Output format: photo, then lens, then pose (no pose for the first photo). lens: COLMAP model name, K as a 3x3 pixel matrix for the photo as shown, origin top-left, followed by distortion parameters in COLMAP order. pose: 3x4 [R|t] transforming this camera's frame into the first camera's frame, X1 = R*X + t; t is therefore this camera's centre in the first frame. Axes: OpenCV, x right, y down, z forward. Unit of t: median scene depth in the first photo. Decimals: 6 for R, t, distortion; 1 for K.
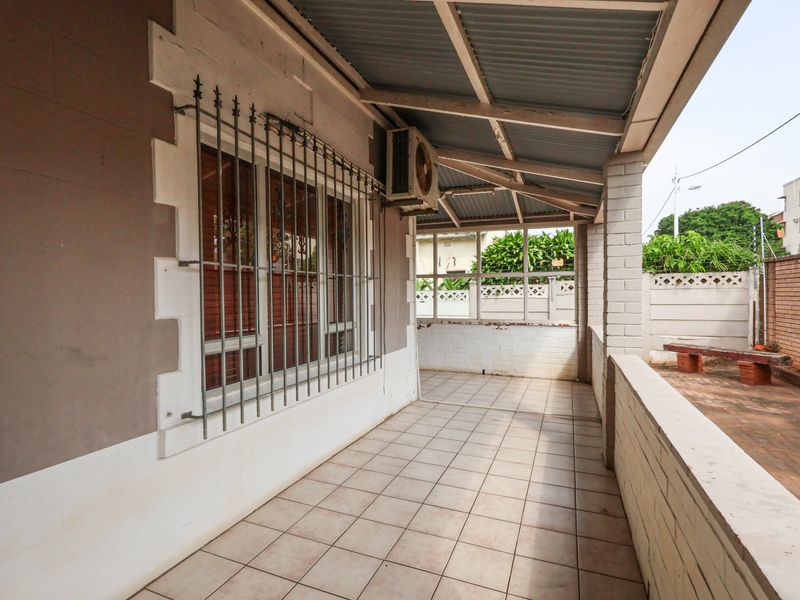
lens RADIAL K [[416.6, 0, 401.6], [0, 416.6, 301.3], [0, 0, 1]] dist [-0.000466, -0.000900]
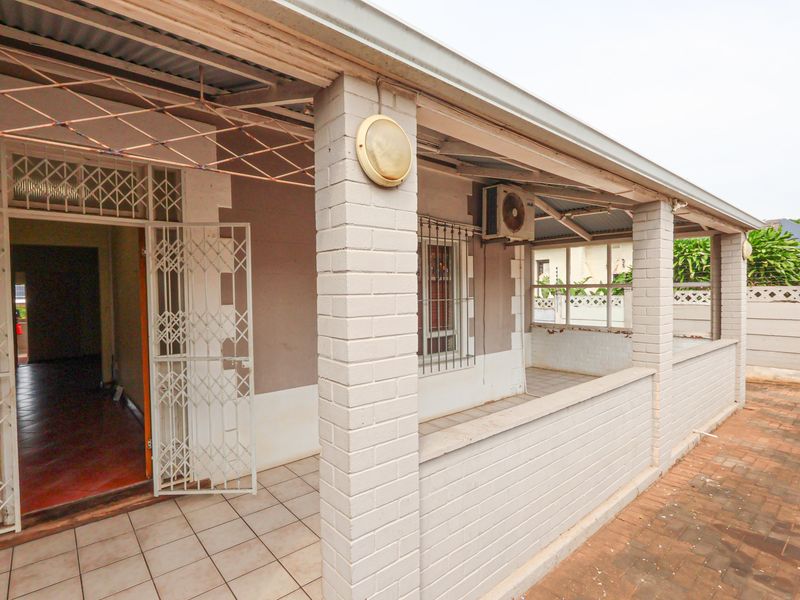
lens RADIAL K [[416.6, 0, 400.0], [0, 416.6, 299.7], [0, 0, 1]] dist [-0.000466, -0.000900]
pose [[0.887217, 0.006351, -0.461308, 0.297354], [-0.001880, 0.999947, 0.010151, -0.053642], [0.461348, -0.008139, 0.887182, -0.270137]]
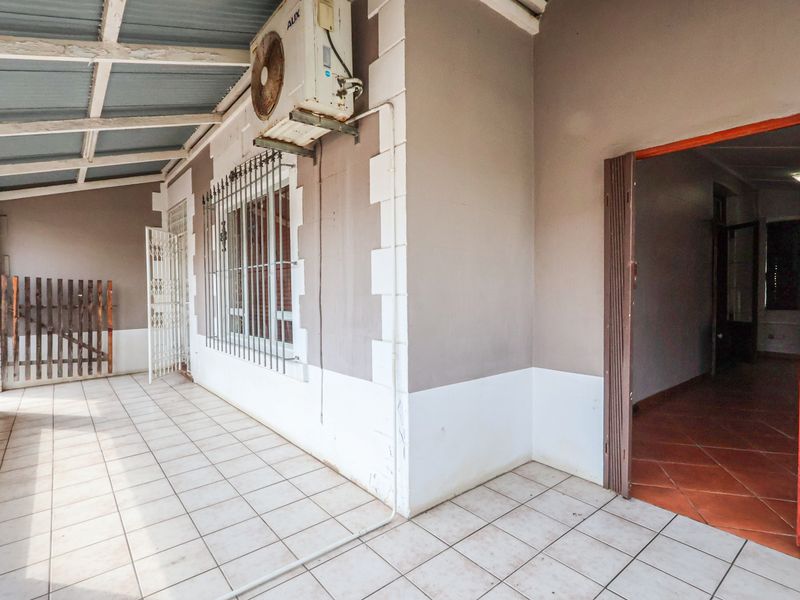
lens RADIAL K [[416.6, 0, 400.8], [0, 416.6, 296.3], [0, 0, 1]] dist [-0.000466, -0.000900]
pose [[-0.480491, 0.030902, -0.876455, 0.448010], [0.004699, 0.999455, 0.032663, -0.011680], [0.876987, 0.011575, -0.480375, 1.295375]]
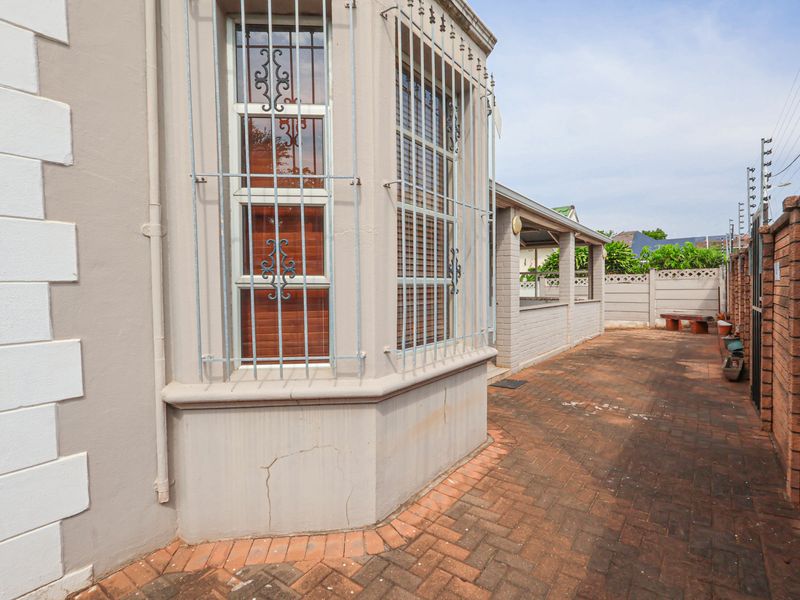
lens RADIAL K [[416.6, 0, 400.6], [0, 416.6, 300.6], [0, 0, 1]] dist [-0.000466, -0.000900]
pose [[0.966894, 0.004563, -0.255139, 0.115958], [-0.000689, 0.999883, 0.015271, 0.044245], [0.255178, -0.014590, 0.966784, -1.322798]]
